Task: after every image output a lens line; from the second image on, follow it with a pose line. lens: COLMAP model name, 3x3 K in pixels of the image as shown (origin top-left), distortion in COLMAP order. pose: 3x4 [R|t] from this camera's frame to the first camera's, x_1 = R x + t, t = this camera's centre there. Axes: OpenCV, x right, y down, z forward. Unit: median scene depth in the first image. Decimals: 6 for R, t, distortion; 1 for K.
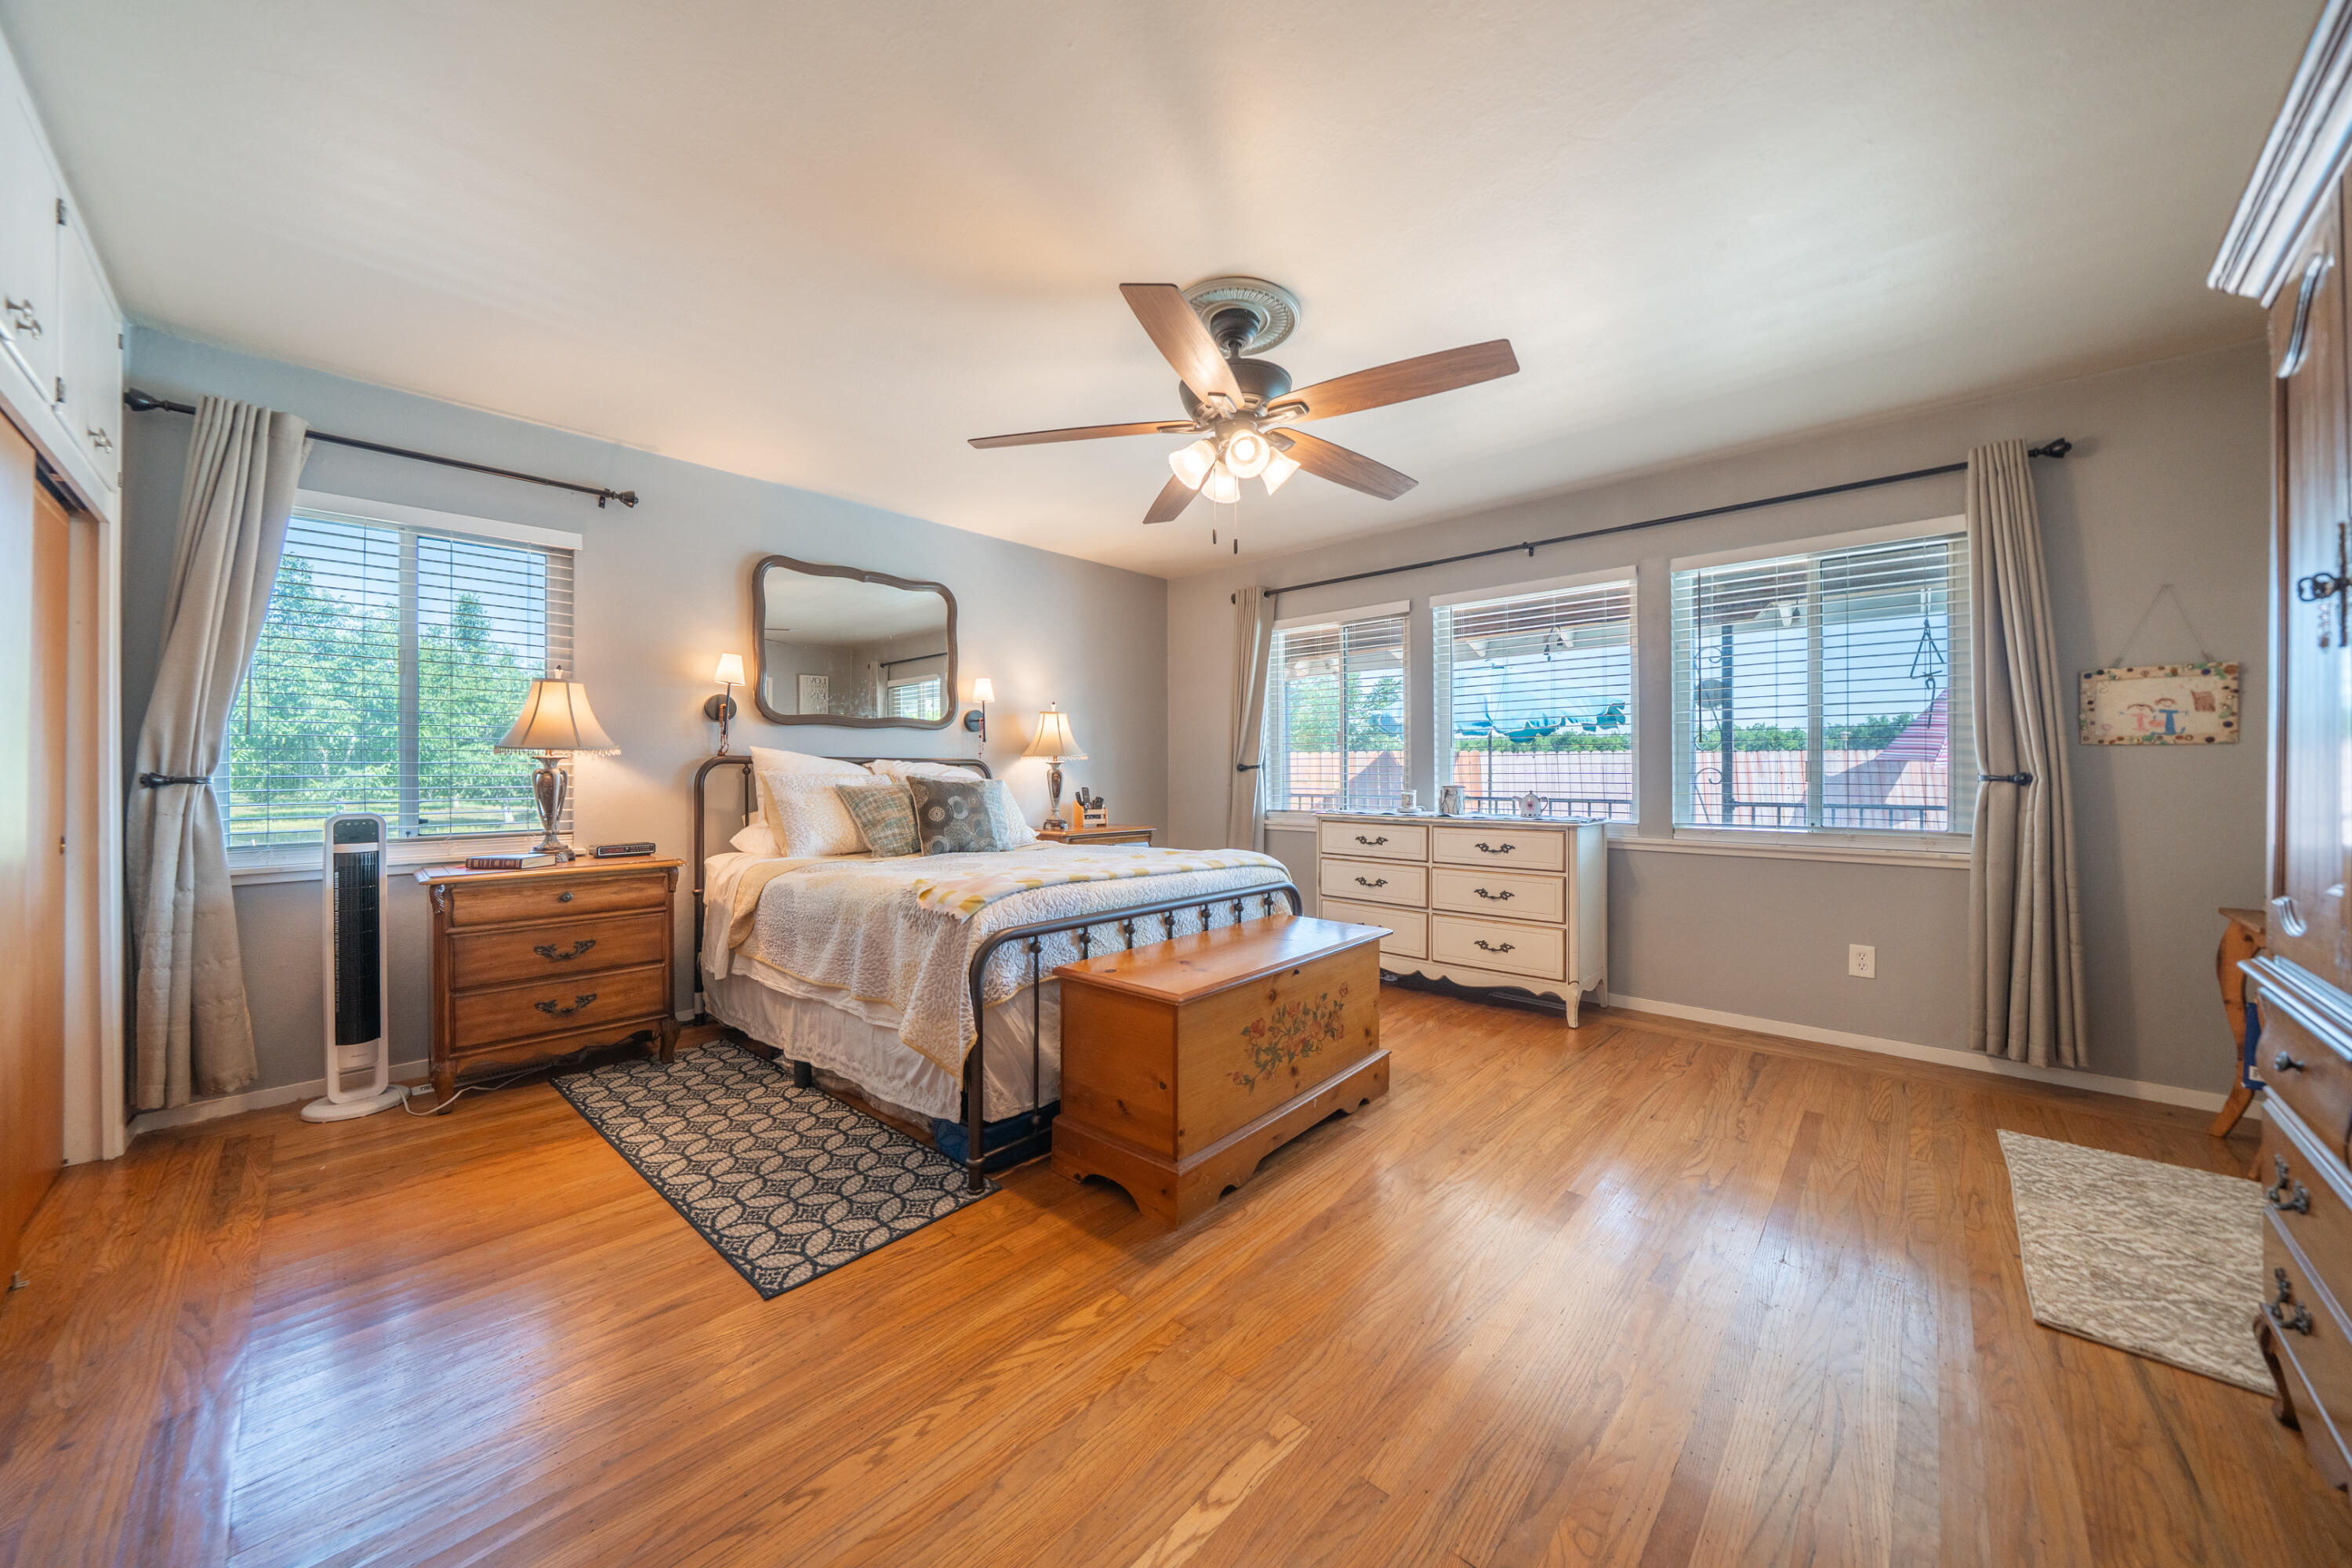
lens RADIAL K [[809.4, 0, 1162.5], [0, 809.4, 774.9], [0, 0, 1]] dist [-0.011648, 0.000268]
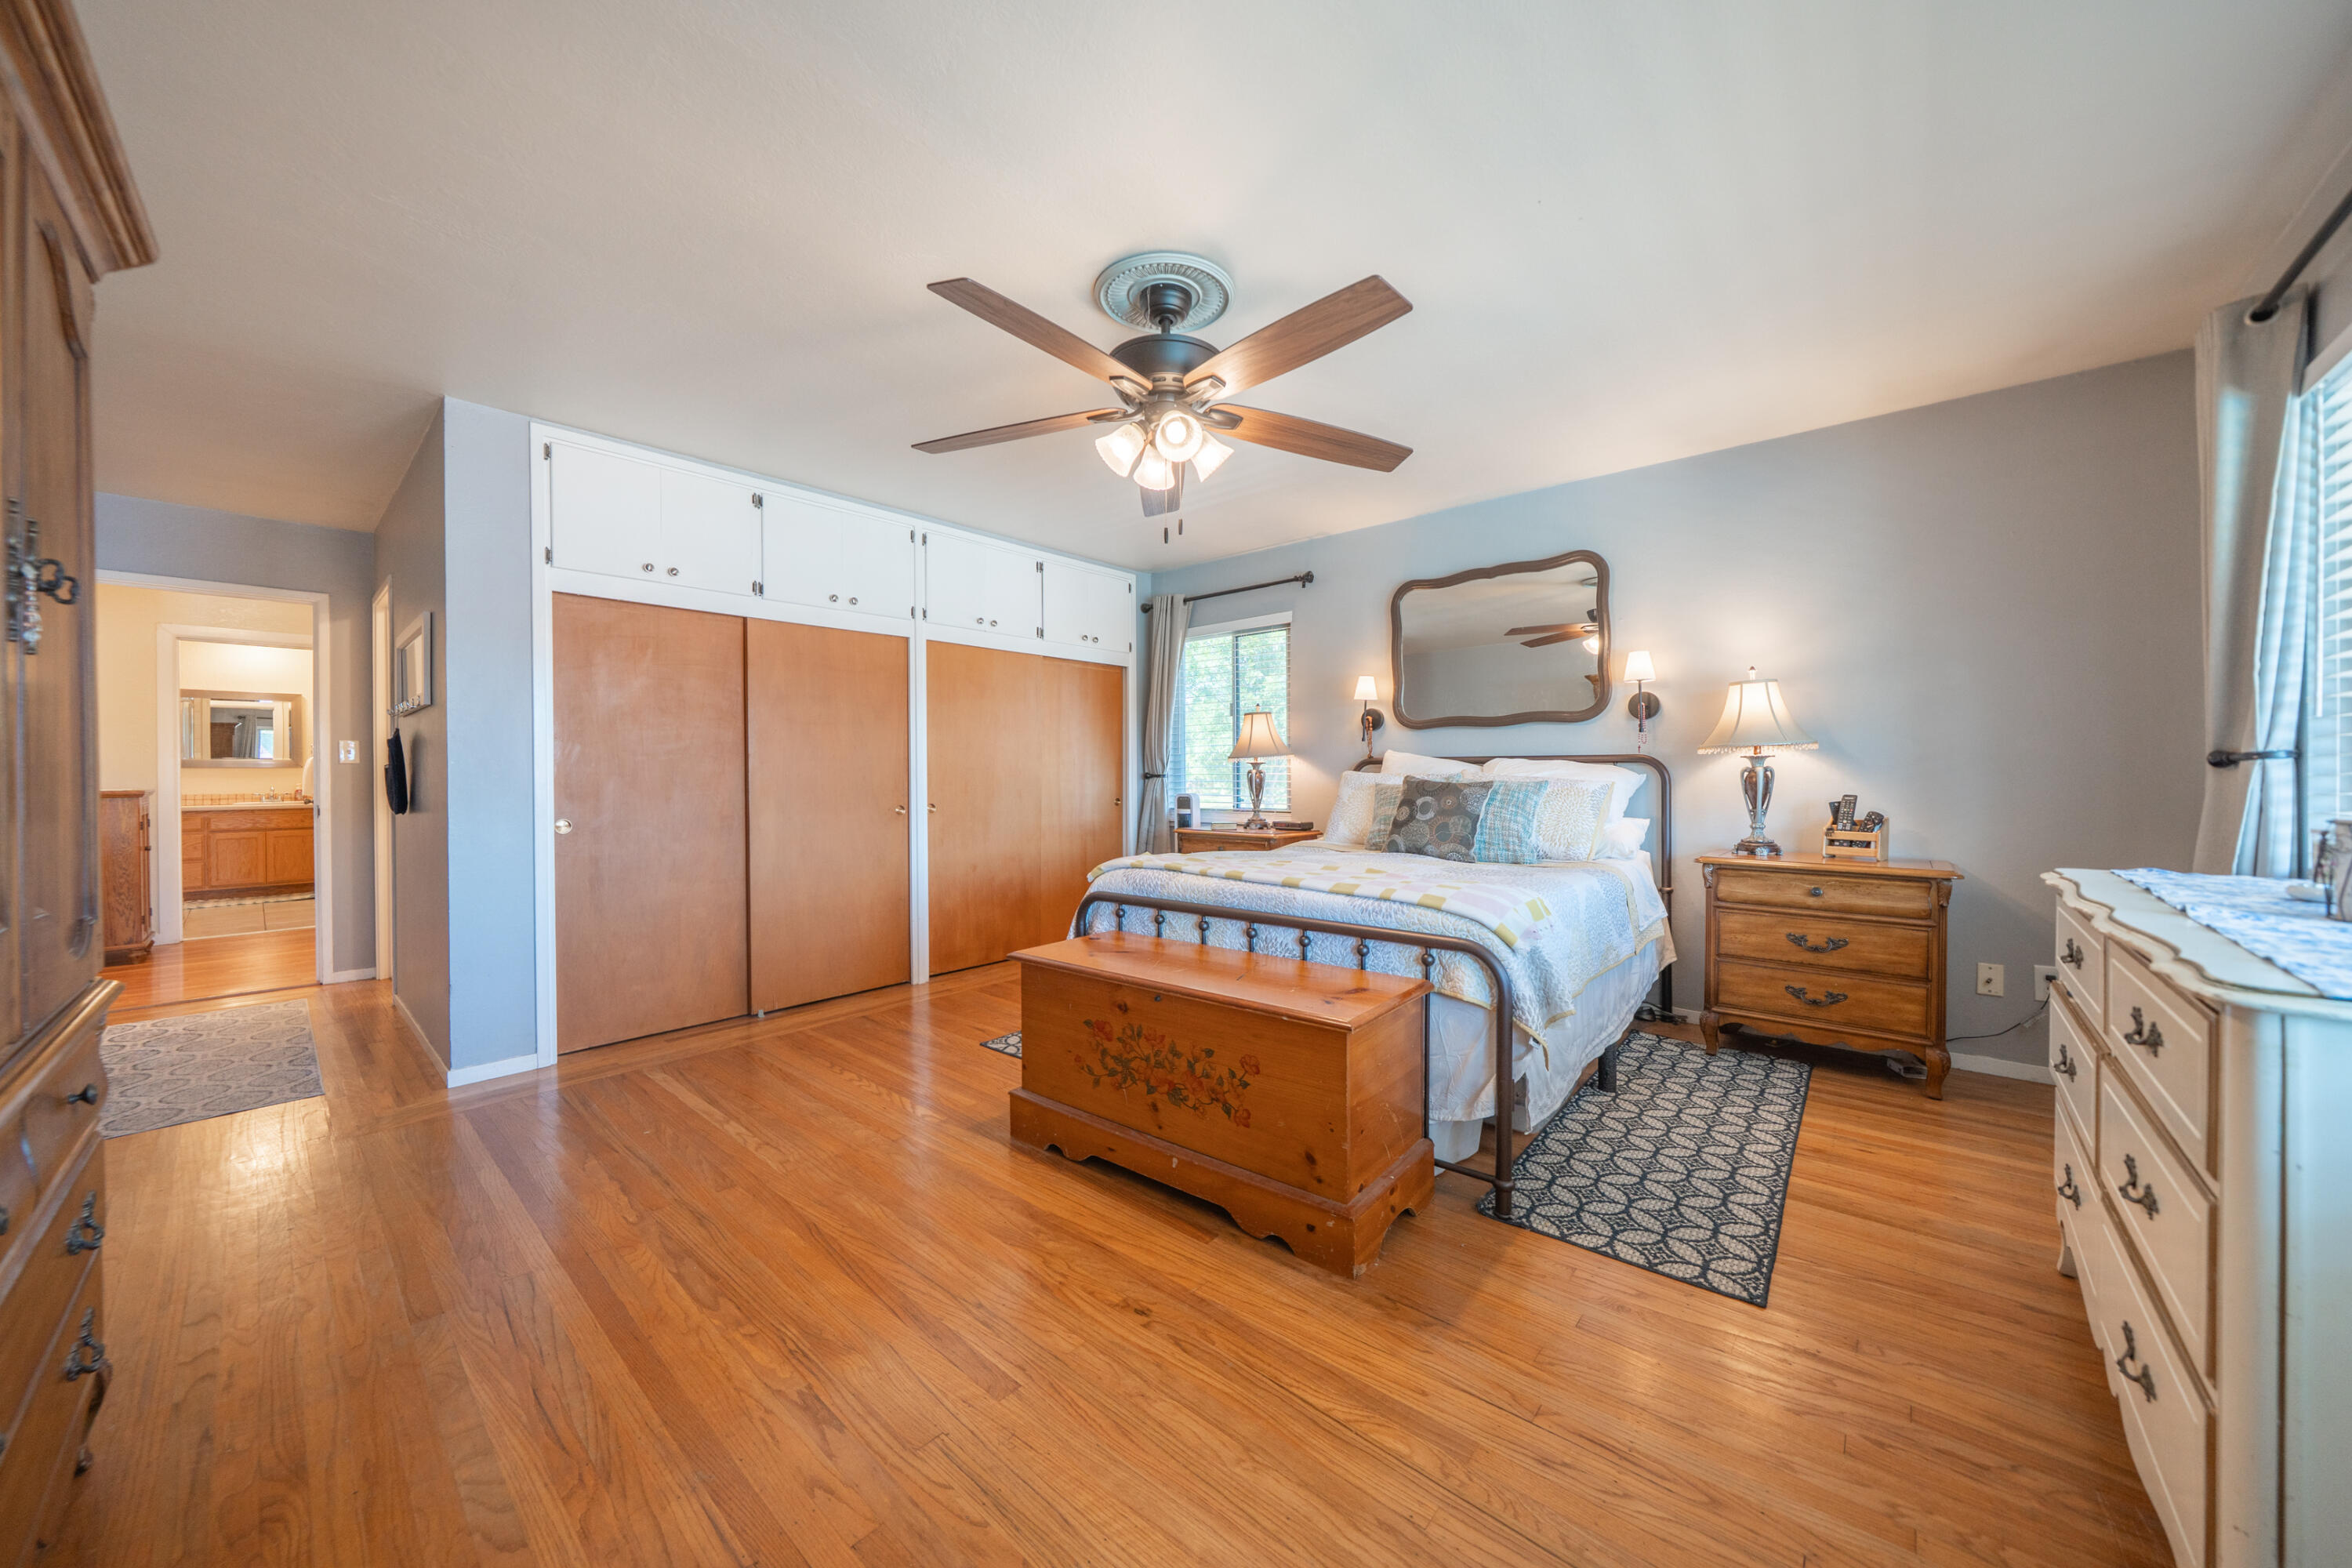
lens RADIAL K [[819.4, 0, 1161.9], [0, 819.4, 771.4], [0, 0, 1]] dist [0.000230, 0.000133]
pose [[0.034081, 0.002779, -0.999415, 0.818003], [0.001900, 0.999994, 0.002845, -0.008346], [0.999417, -0.001996, 0.034075, 0.742980]]
